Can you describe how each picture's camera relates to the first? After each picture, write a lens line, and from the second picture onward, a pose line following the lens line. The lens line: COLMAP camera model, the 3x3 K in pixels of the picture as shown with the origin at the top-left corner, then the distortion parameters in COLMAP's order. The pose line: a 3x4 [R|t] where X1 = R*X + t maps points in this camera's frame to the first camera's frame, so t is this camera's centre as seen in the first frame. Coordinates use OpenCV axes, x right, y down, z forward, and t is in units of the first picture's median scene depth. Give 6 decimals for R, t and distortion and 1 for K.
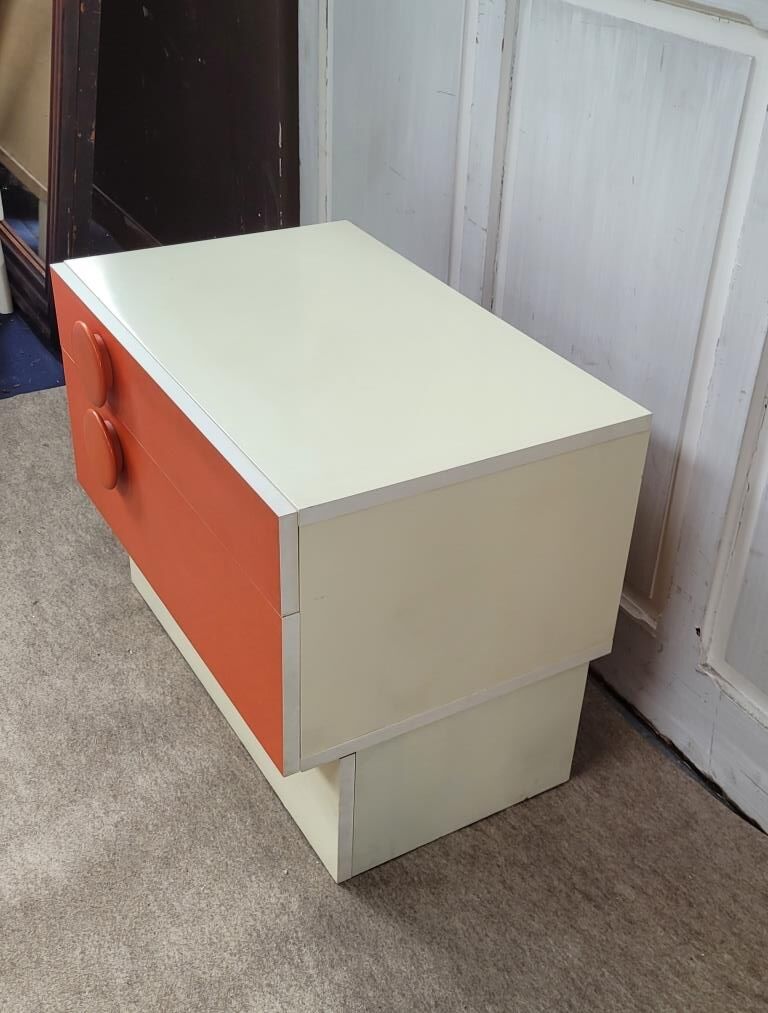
lens RADIAL K [[1169.3, 0, 401.6], [0, 1169.3, 523.1], [0, 0, 1]] dist [0.033883, 0.015711]
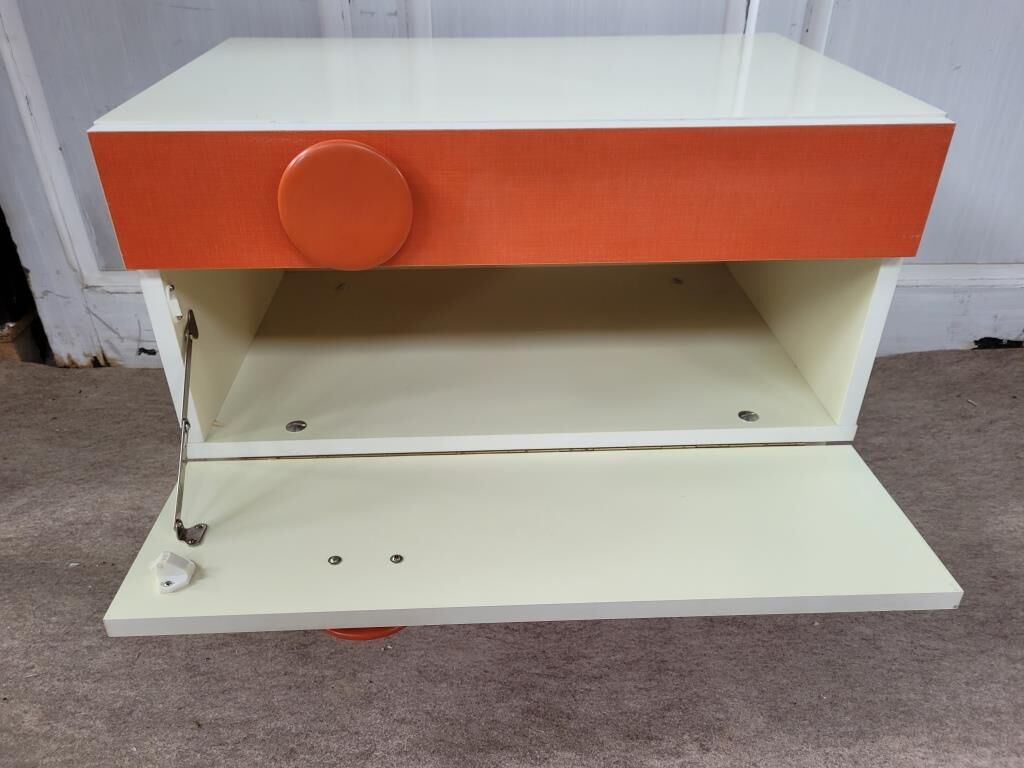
lens RADIAL K [[784.3, 0, 509.4], [0, 784.3, 387.9], [0, 0, 1]] dist [0.038911, -0.038723]
pose [[0.487462, -0.503668, 0.713231, -0.533559], [0.494791, 0.832382, 0.249642, -0.129365], [-0.719418, 0.231210, 0.654966, 0.666661]]
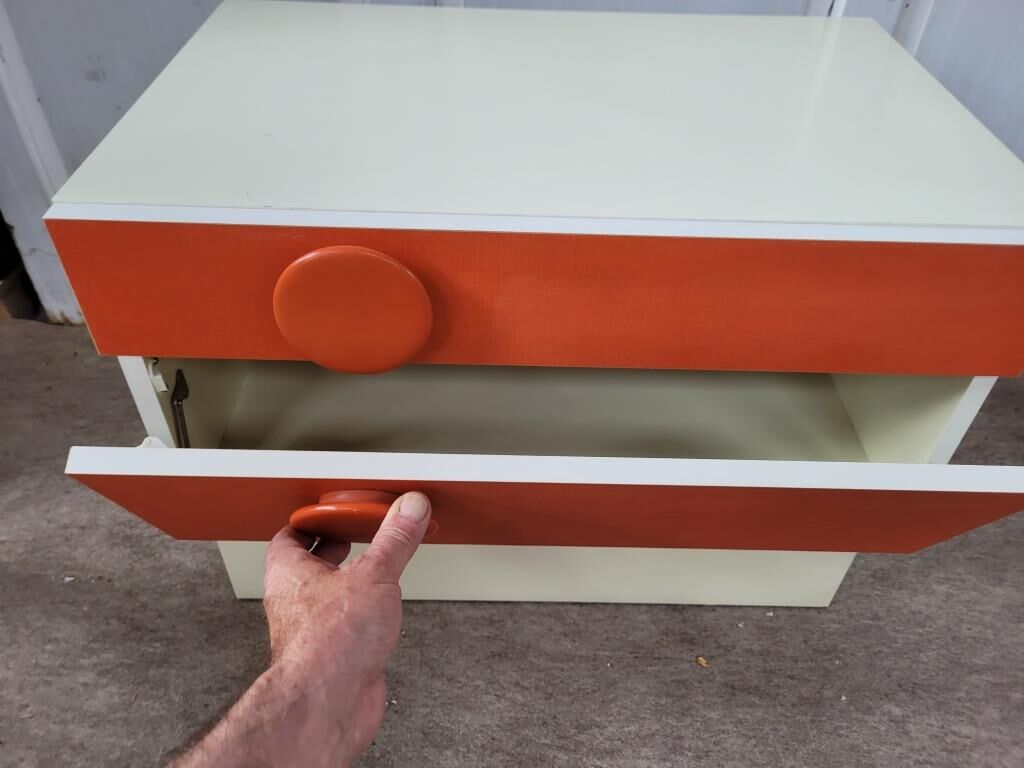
lens RADIAL K [[785.9, 0, 507.0], [0, 785.9, 375.2], [0, 0, 1]] dist [0.037747, -0.041305]
pose [[0.527981, -0.587674, 0.613086, -0.425850], [0.460071, 0.804727, 0.375165, -0.225806], [-0.713842, 0.083983, 0.695253, 0.689317]]
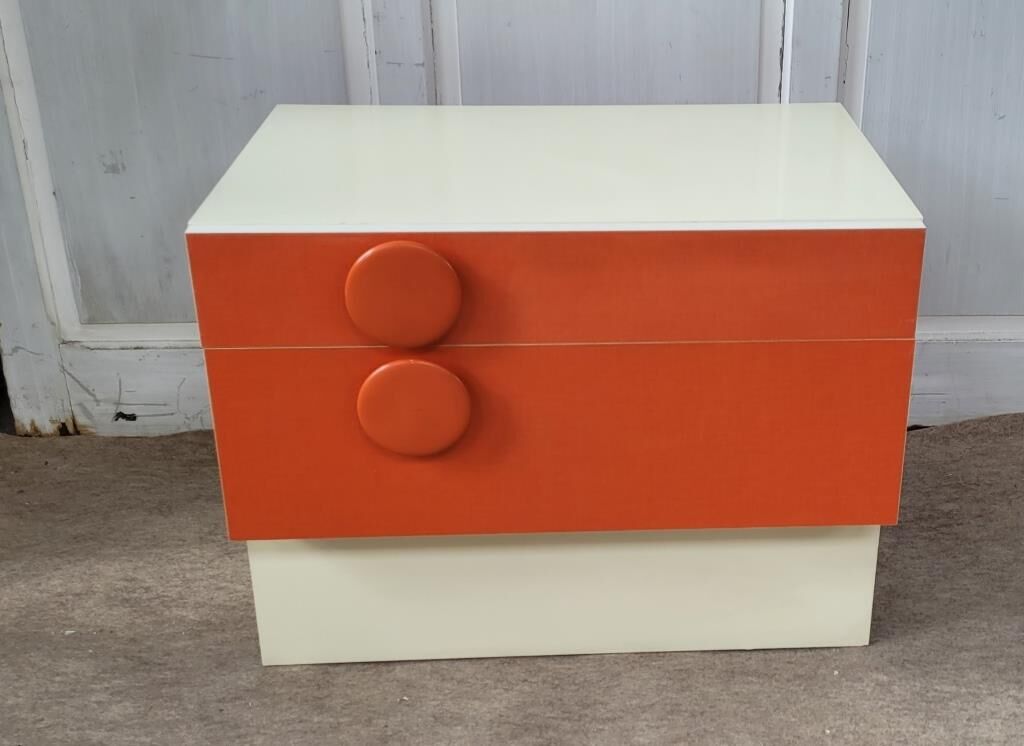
lens RADIAL K [[1342.0, 0, 662.8], [0, 1342.0, 339.8], [0, 0, 1]] dist [0.040188, 0.002851]
pose [[0.456821, -0.405708, 0.791654, -0.842025], [0.490976, 0.857104, 0.155935, -0.155320], [-0.741794, 0.317449, 0.590736, 0.353639]]
